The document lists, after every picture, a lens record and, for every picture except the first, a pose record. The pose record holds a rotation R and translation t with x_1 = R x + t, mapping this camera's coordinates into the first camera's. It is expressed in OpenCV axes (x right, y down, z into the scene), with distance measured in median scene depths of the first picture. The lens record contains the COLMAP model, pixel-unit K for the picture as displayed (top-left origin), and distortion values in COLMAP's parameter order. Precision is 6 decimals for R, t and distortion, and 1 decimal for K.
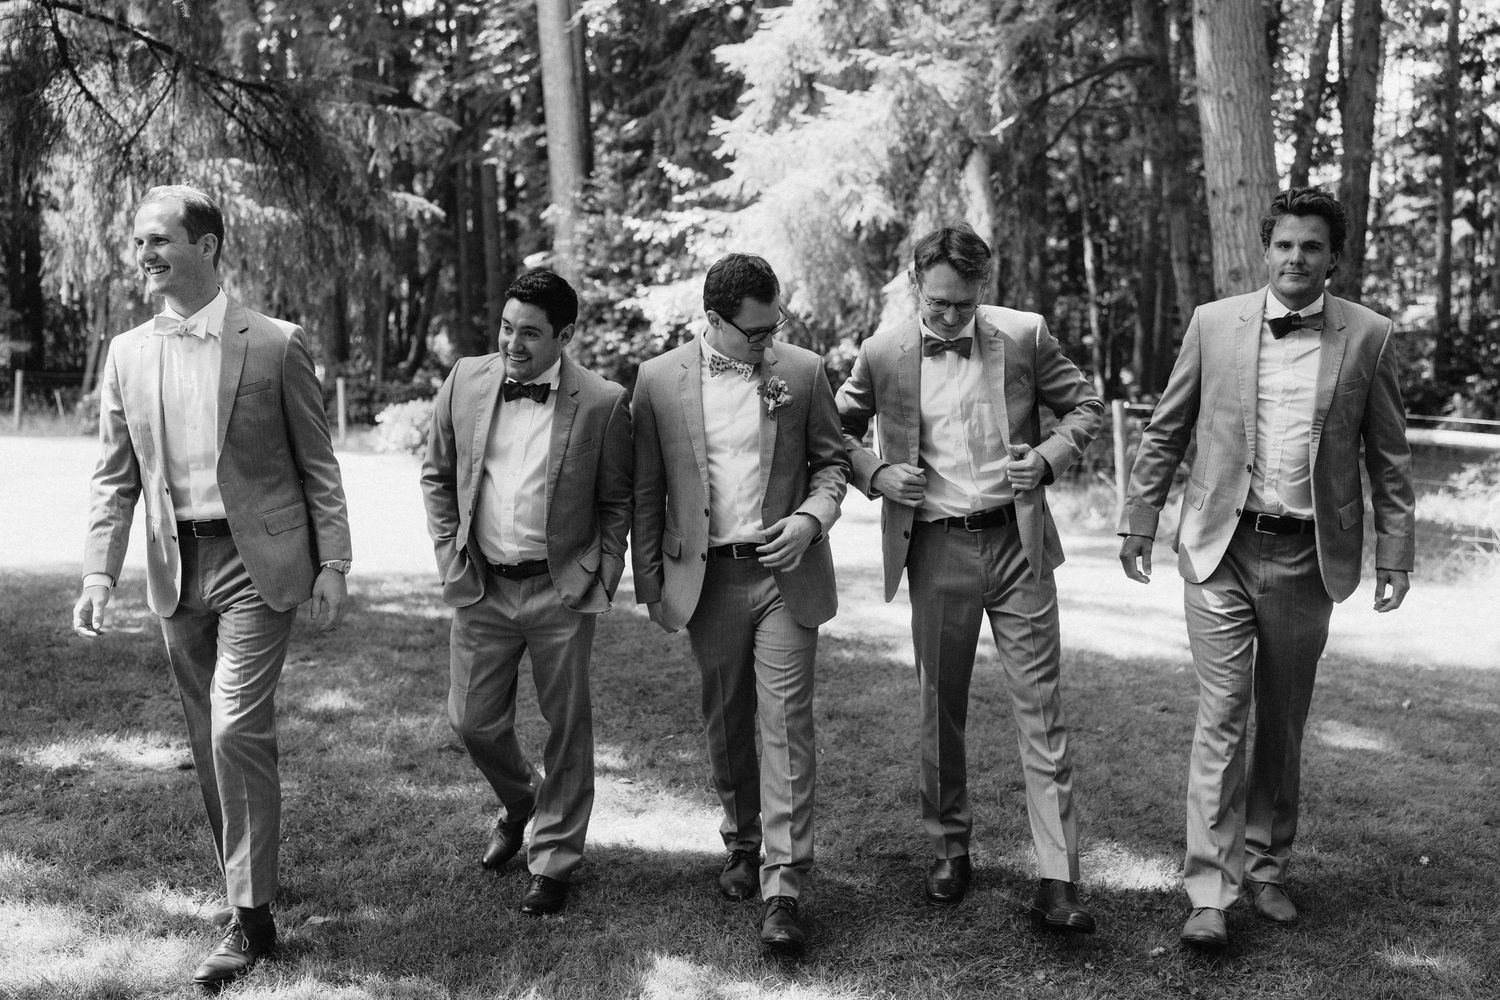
lens RADIAL K [[1453.8, 0, 756.0], [0, 1453.8, 497.1], [0, 0, 1]] dist [-0.014453, 0.008691]
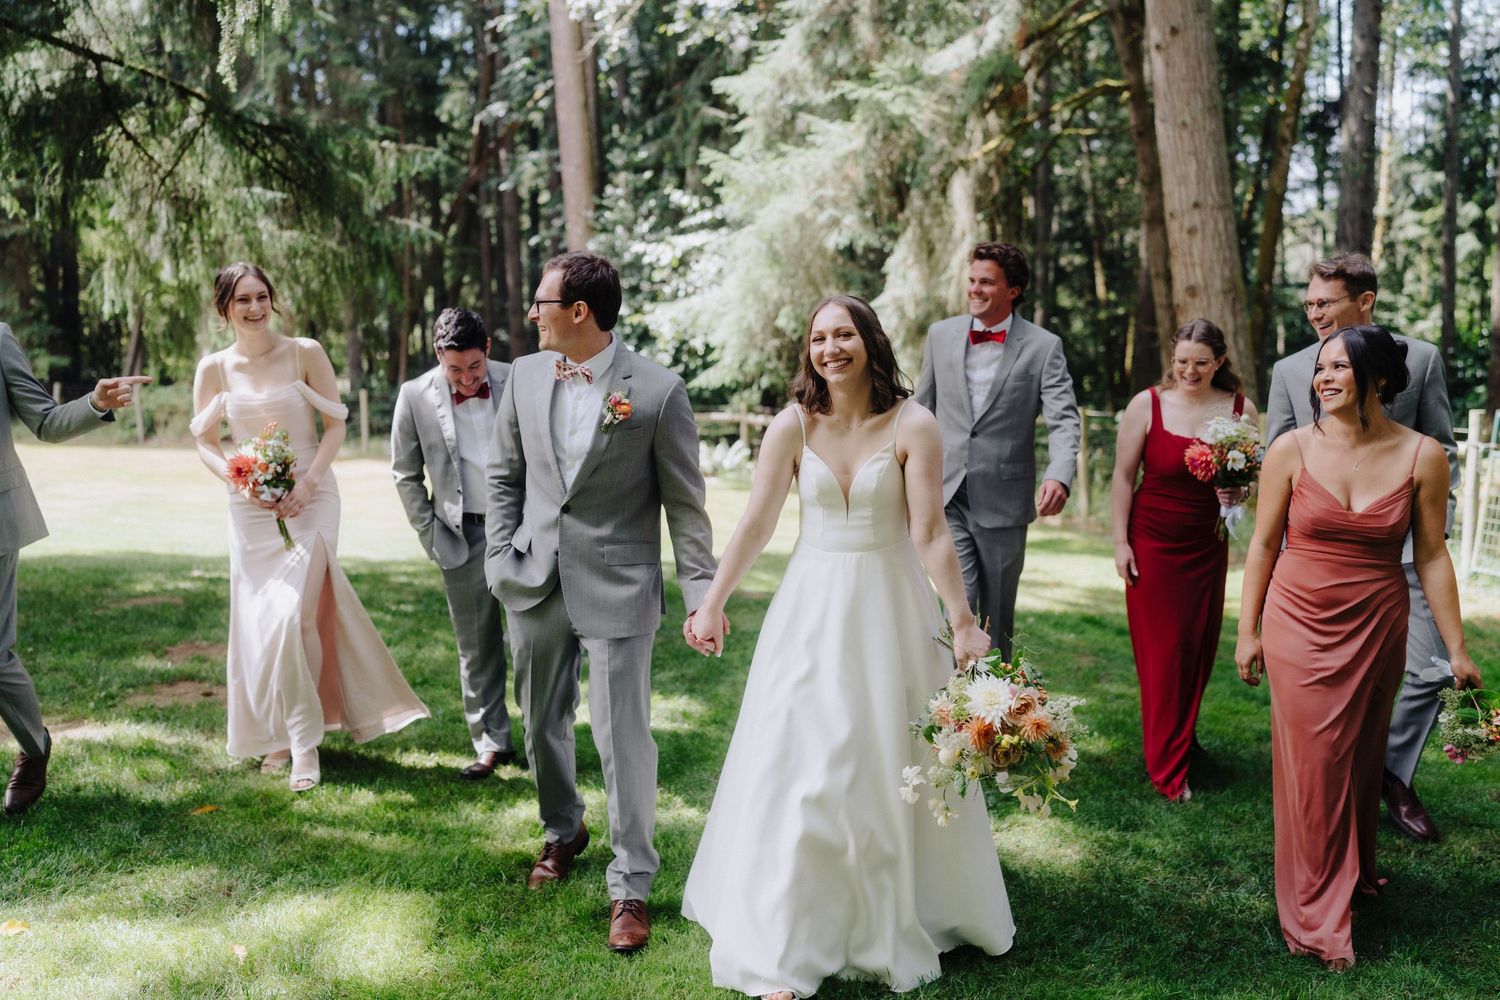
lens RADIAL K [[1477.1, 0, 769.8], [0, 1477.1, 463.7], [0, 0, 1]] dist [0.009259, -0.009593]
pose [[0.999881, 0.001075, -0.015393, 0.026629], [-0.001605, 0.999406, -0.034411, 0.008770], [0.015347, 0.034431, 0.999289, -0.063237]]
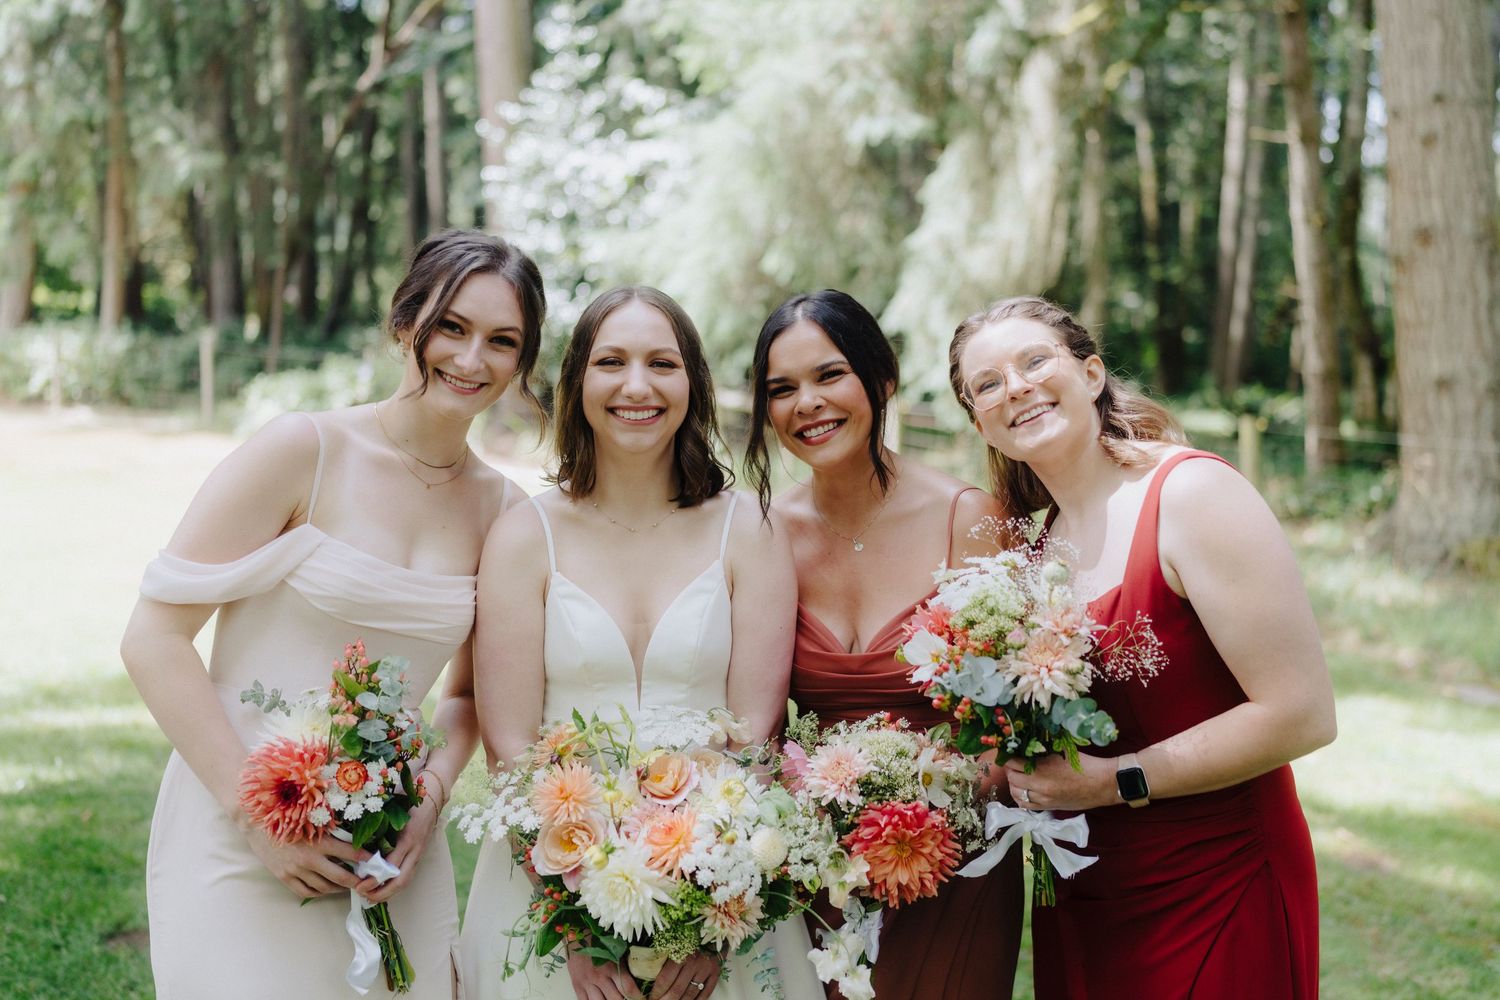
lens RADIAL K [[1529.1, 0, 798.4], [0, 1529.1, 463.4], [0, 0, 1]] dist [-0.009530, -0.000707]
pose [[0.999494, 0.027991, 0.015130, 0.023690], [-0.027901, 0.999592, -0.006105, -0.025117], [-0.015295, 0.005680, 0.999867, 0.215833]]
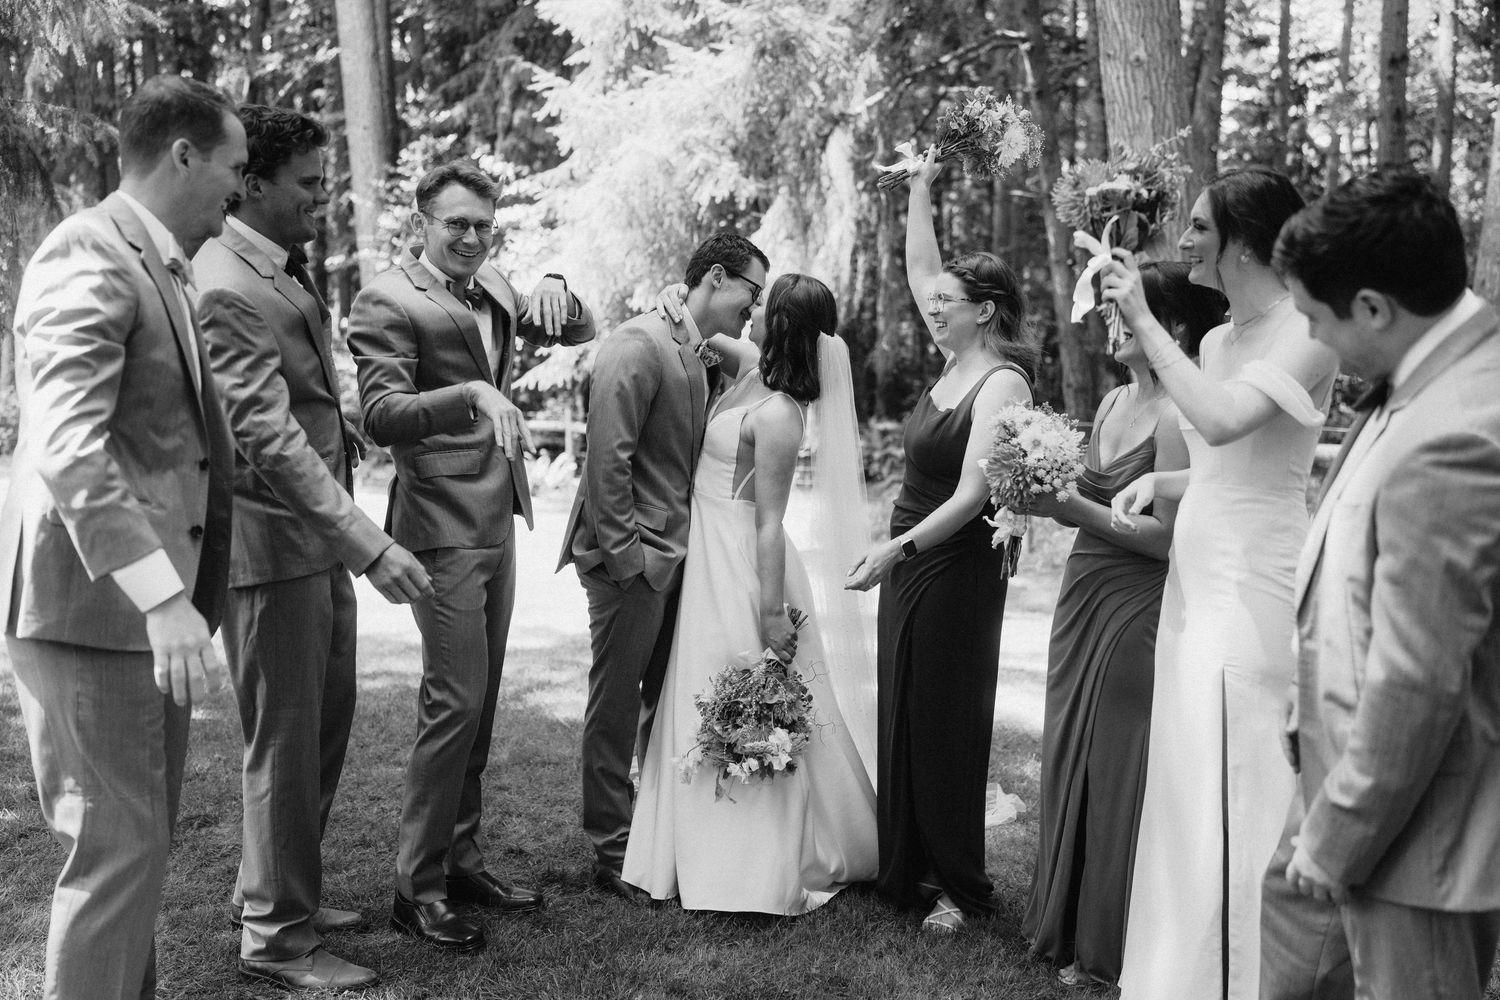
lens RADIAL K [[1433.7, 0, 745.1], [0, 1433.7, 491.8], [0, 0, 1]] dist [-0.012584, 0.012627]
pose [[0.993929, -0.005608, 0.109884, -0.000328], [0.007527, 0.999826, -0.017060, -0.006164], [-0.109770, 0.017784, 0.993798, 0.133154]]
